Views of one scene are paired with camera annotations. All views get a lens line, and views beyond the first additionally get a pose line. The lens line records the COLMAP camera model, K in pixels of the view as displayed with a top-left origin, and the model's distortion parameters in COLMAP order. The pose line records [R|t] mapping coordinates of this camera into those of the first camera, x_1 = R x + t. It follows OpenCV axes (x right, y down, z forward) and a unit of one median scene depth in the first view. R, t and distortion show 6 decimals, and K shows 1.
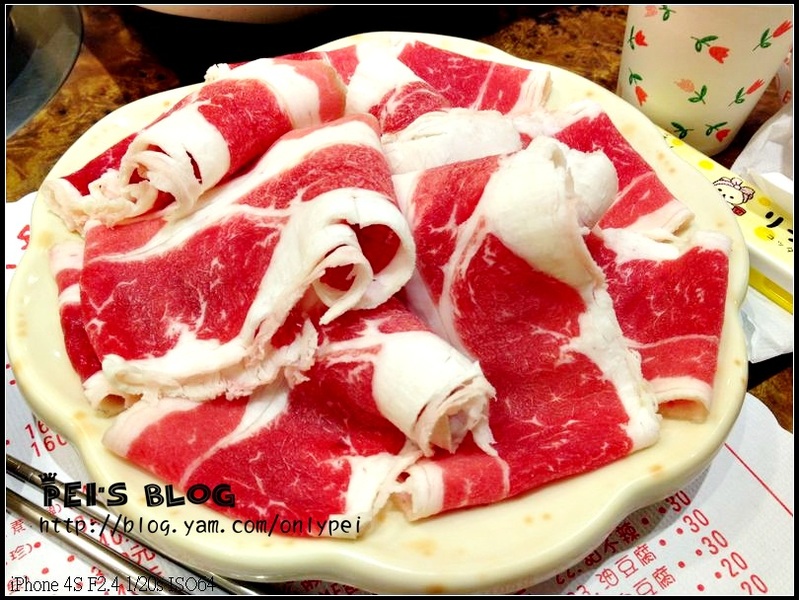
lens RADIAL K [[771.3, 0, 399.5], [0, 771.3, 300.0], [0, 0, 1]] dist [0.165304, -0.485713]
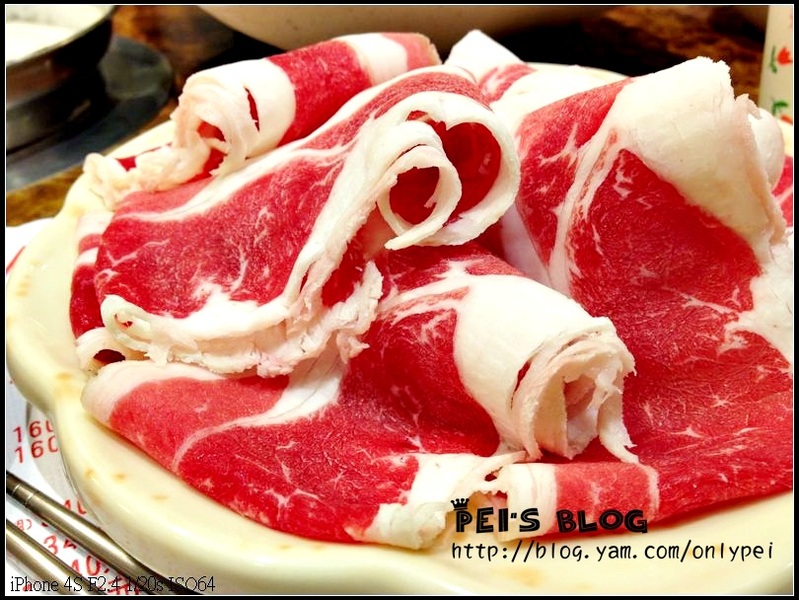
lens RADIAL K [[771.3, 0, 399.5], [0, 771.3, 300.0], [0, 0, 1]] dist [0.165304, -0.485713]
pose [[0.991854, 0.029803, -0.123844, 0.001903], [-0.059418, 0.968238, -0.242867, 0.234322], [0.112672, 0.248247, 0.962122, 0.288206]]
